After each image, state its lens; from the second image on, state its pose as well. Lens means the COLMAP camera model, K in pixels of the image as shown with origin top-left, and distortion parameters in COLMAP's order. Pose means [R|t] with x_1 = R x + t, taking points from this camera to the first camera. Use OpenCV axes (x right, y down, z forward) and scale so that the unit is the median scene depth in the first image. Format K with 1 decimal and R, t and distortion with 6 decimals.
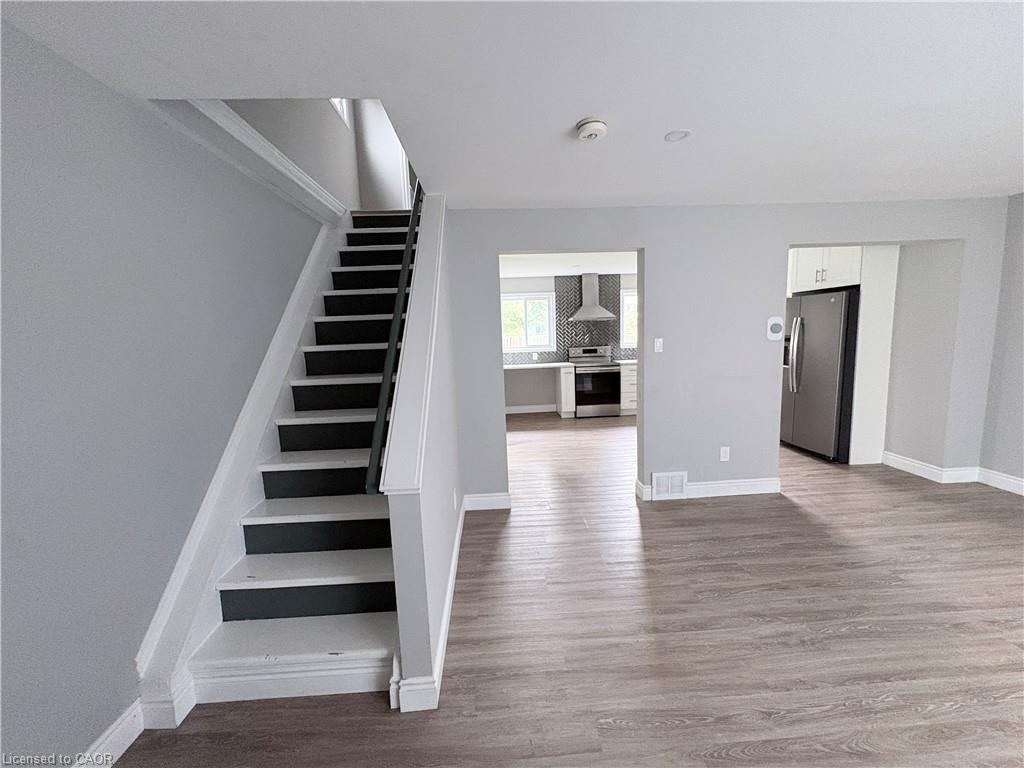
lens RADIAL K [[407.8, 0, 512.0], [0, 407.8, 384.0], [0, 0, 1]] dist [0.001214, -0.000021]
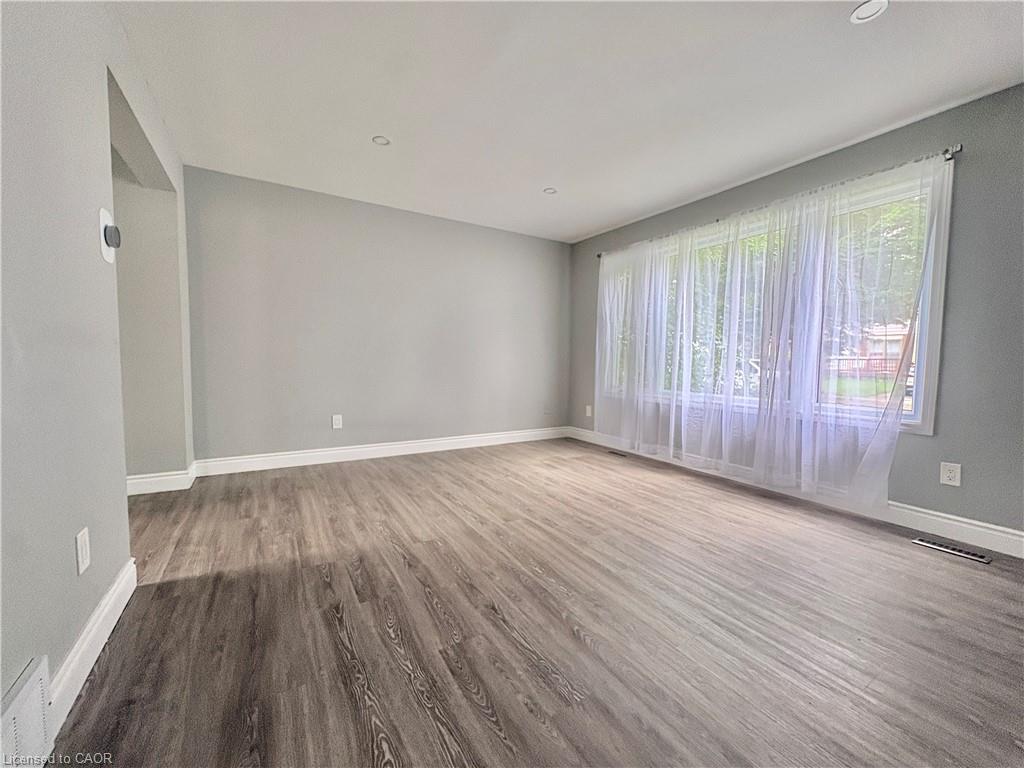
lens RADIAL K [[407.8, 0, 512.0], [0, 407.8, 384.0], [0, 0, 1]] dist [0.001214, -0.000021]
pose [[-0.471207, -0.020667, 0.881780, 0.030090], [0.116557, 0.989499, 0.085477, 0.042040], [-0.874287, 0.143055, -0.463850, 0.815698]]
